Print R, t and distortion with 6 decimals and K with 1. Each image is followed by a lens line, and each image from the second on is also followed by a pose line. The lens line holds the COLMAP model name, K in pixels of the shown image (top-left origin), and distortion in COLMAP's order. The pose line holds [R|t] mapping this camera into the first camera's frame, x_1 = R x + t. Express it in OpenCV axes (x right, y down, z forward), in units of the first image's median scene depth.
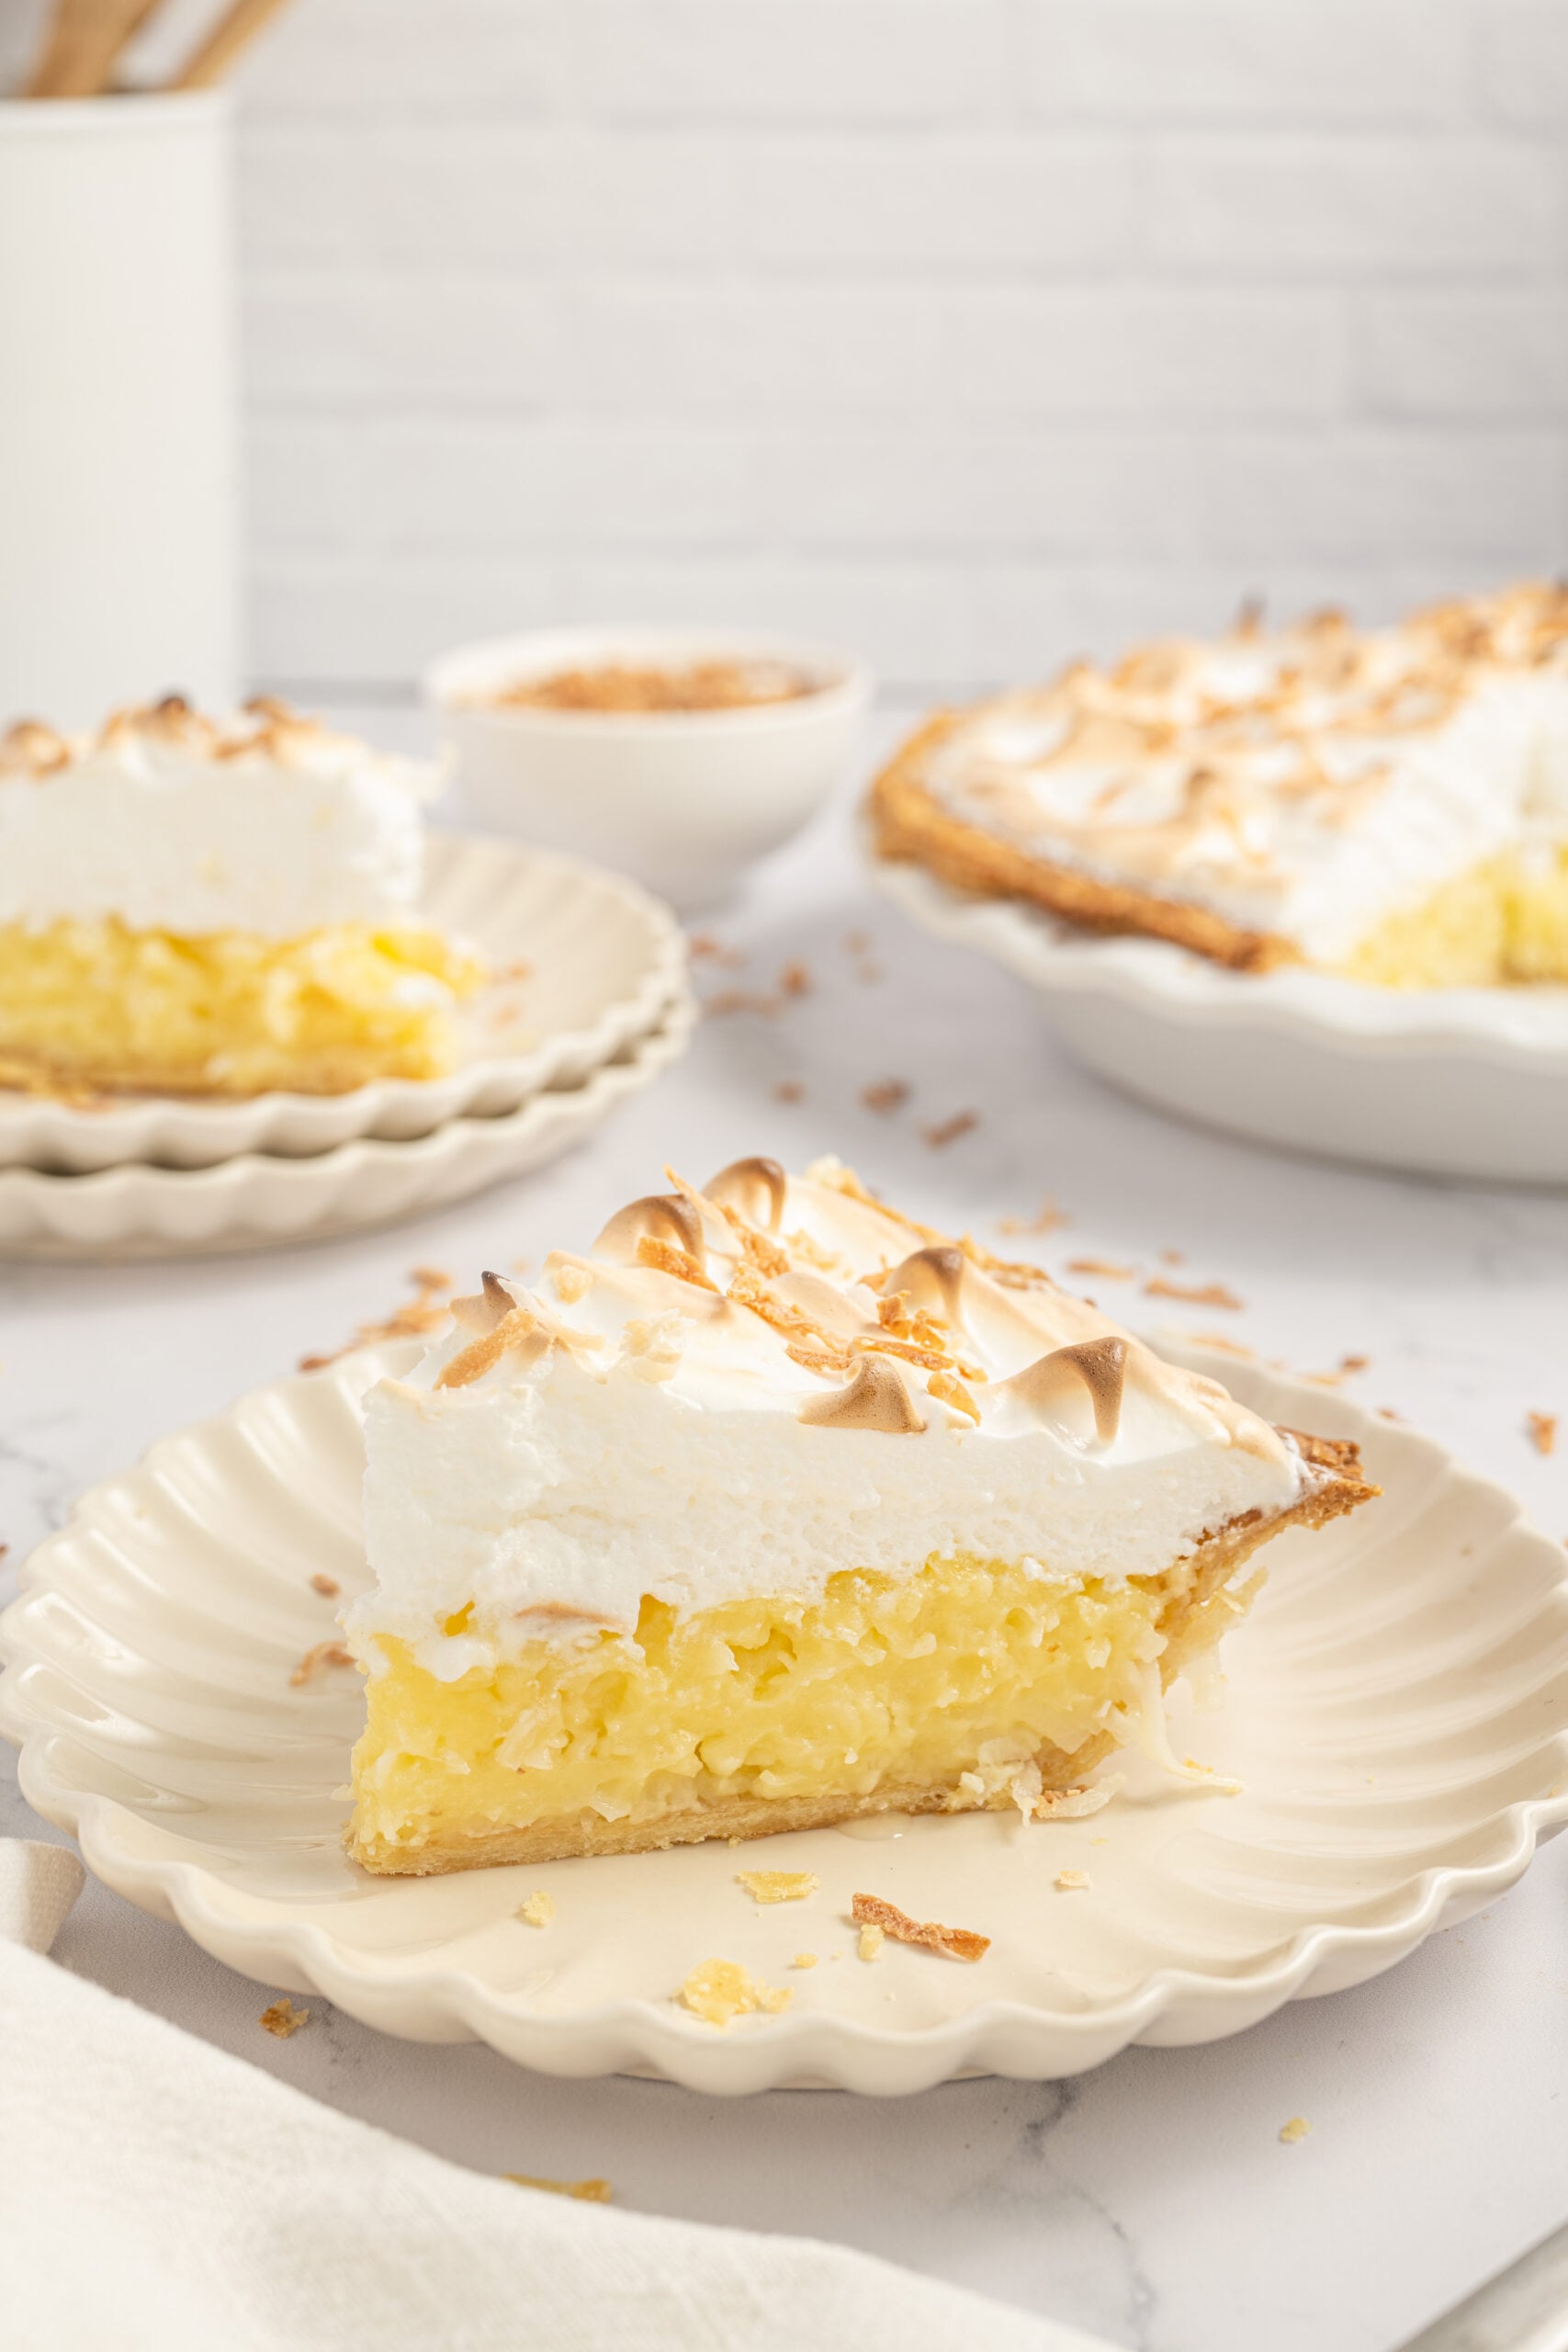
lens RADIAL K [[3222.3, 0, 784.0], [0, 3222.3, 1176.0], [0, 0, 1]] dist [-0.042226, -0.001538]
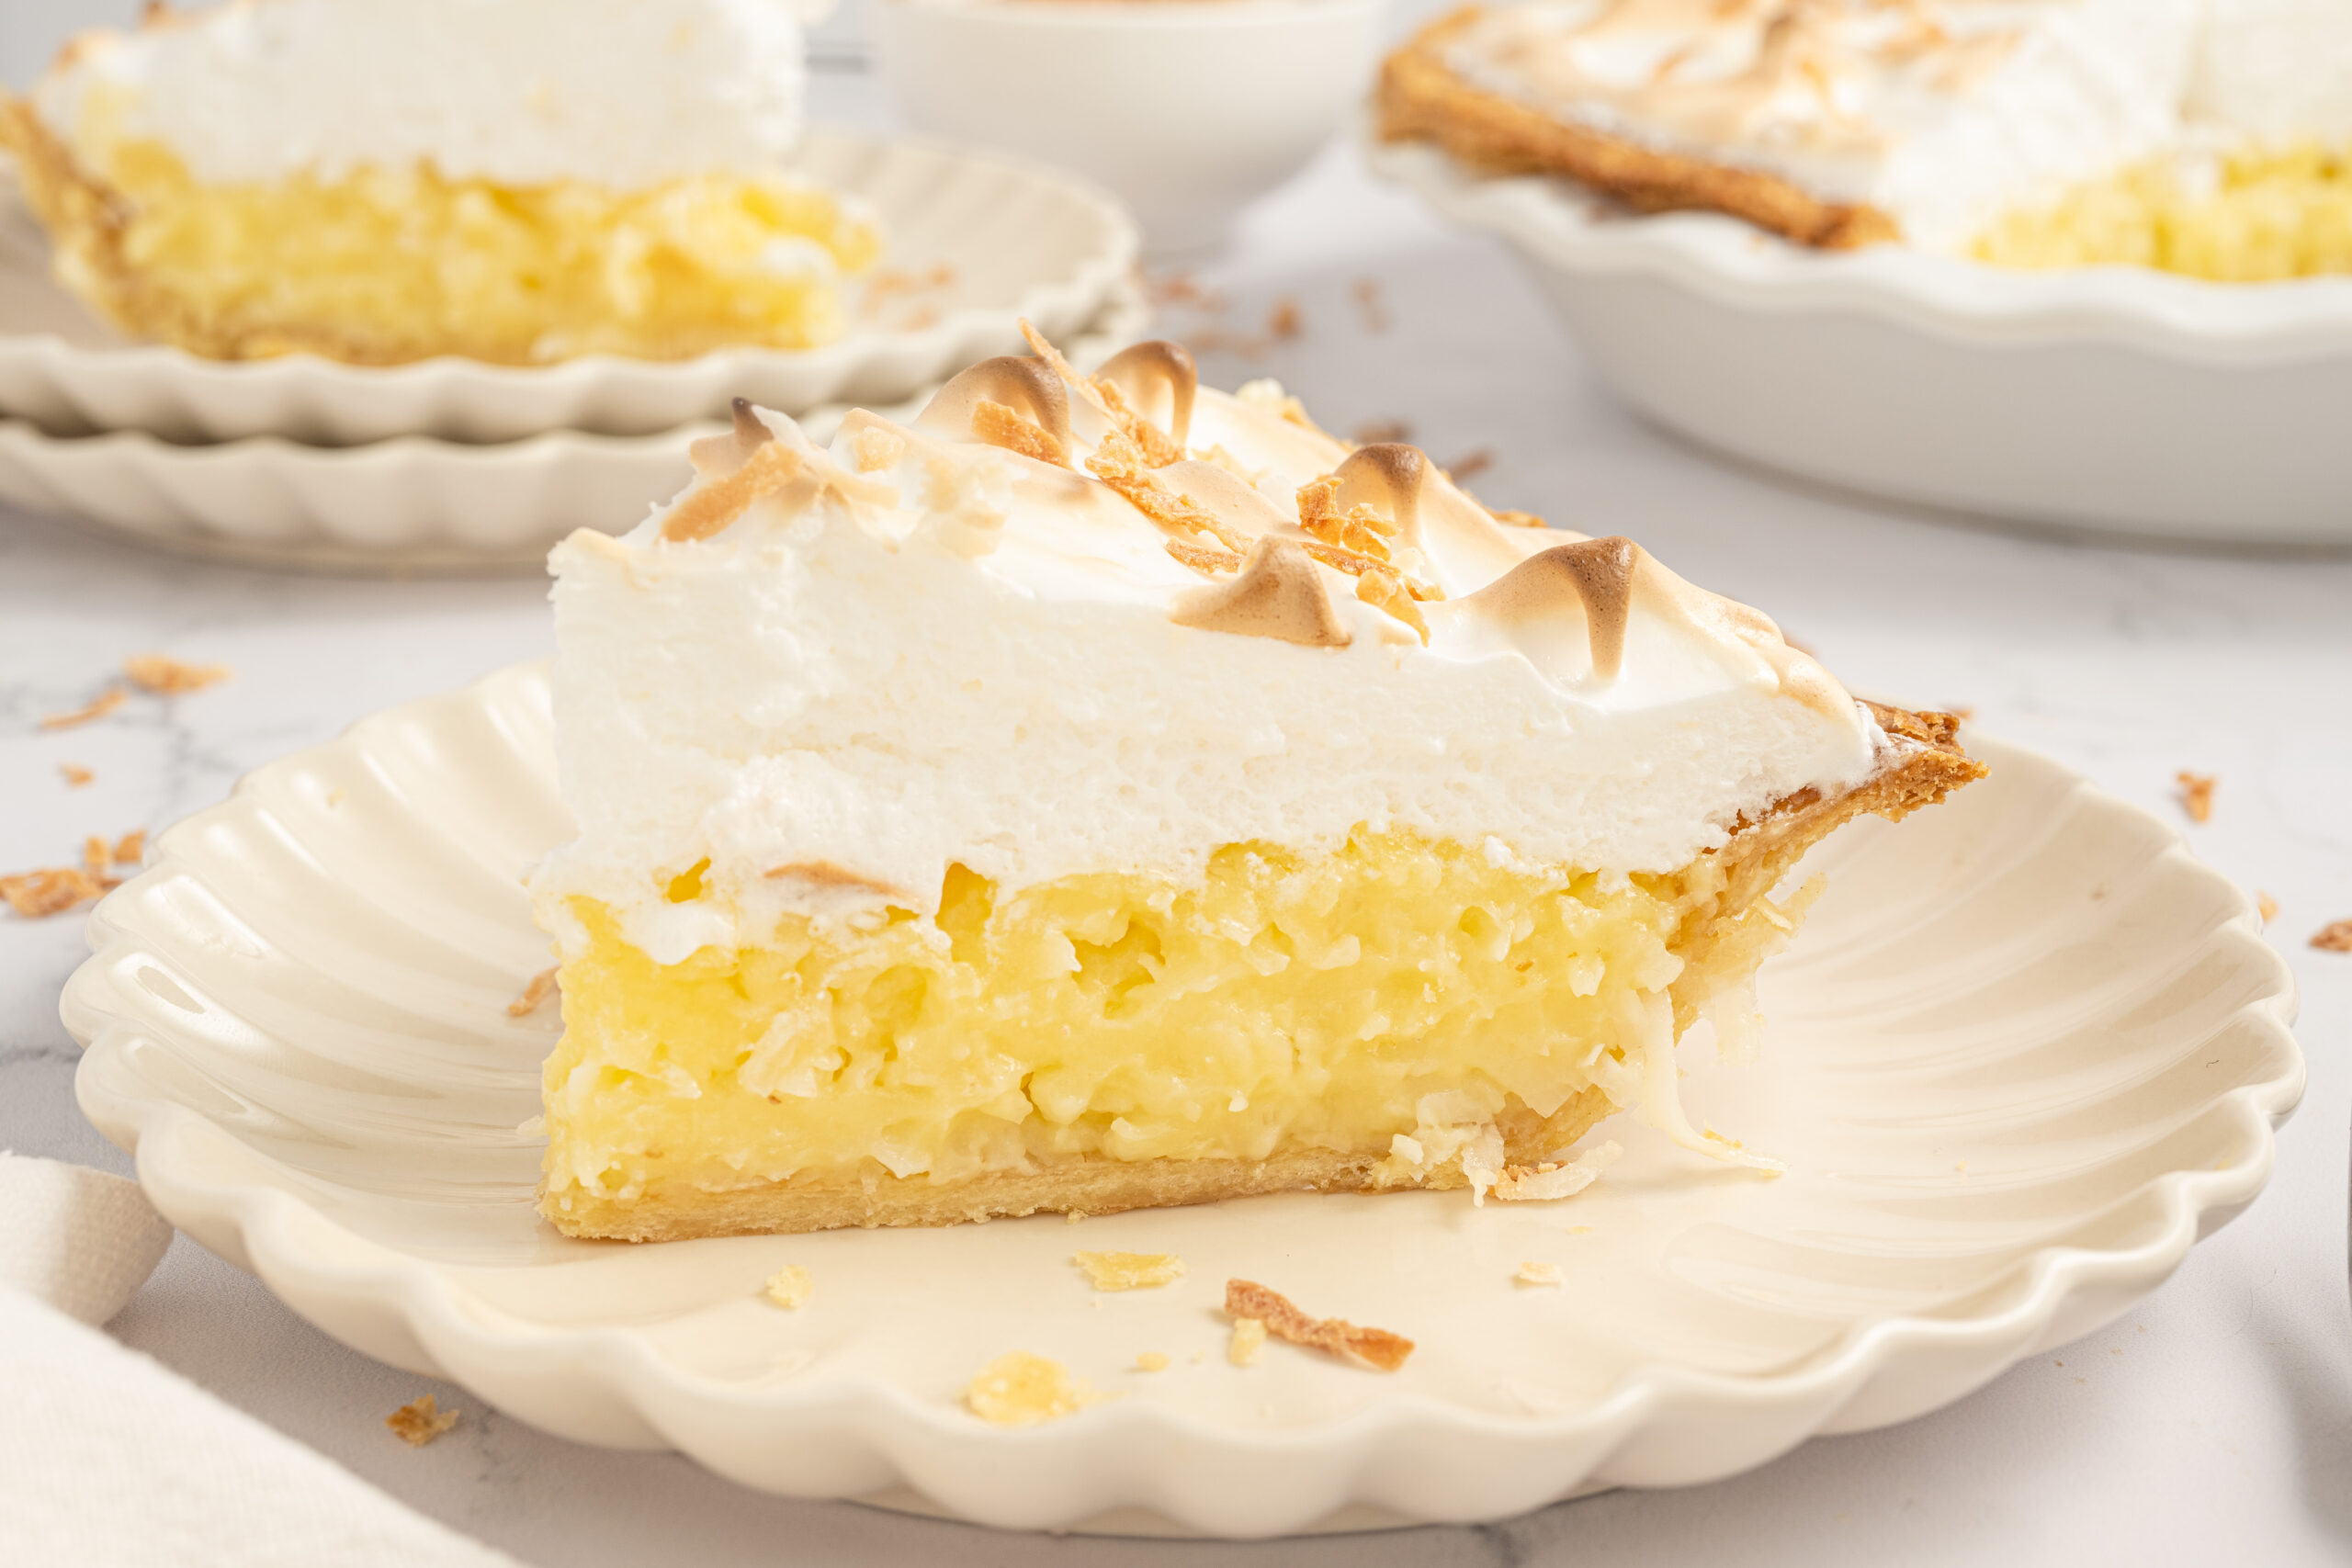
lens RADIAL K [[3598.3, 0, 1176.0], [0, 3598.3, 784.0], [0, 0, 1]] dist [-0.013505, -0.180995]
pose [[0.998957, 0.026370, -0.037271, 0.034808], [-0.025248, 0.999223, 0.030275, 0.083965], [0.038041, -0.029302, 0.998846, 0.191870]]
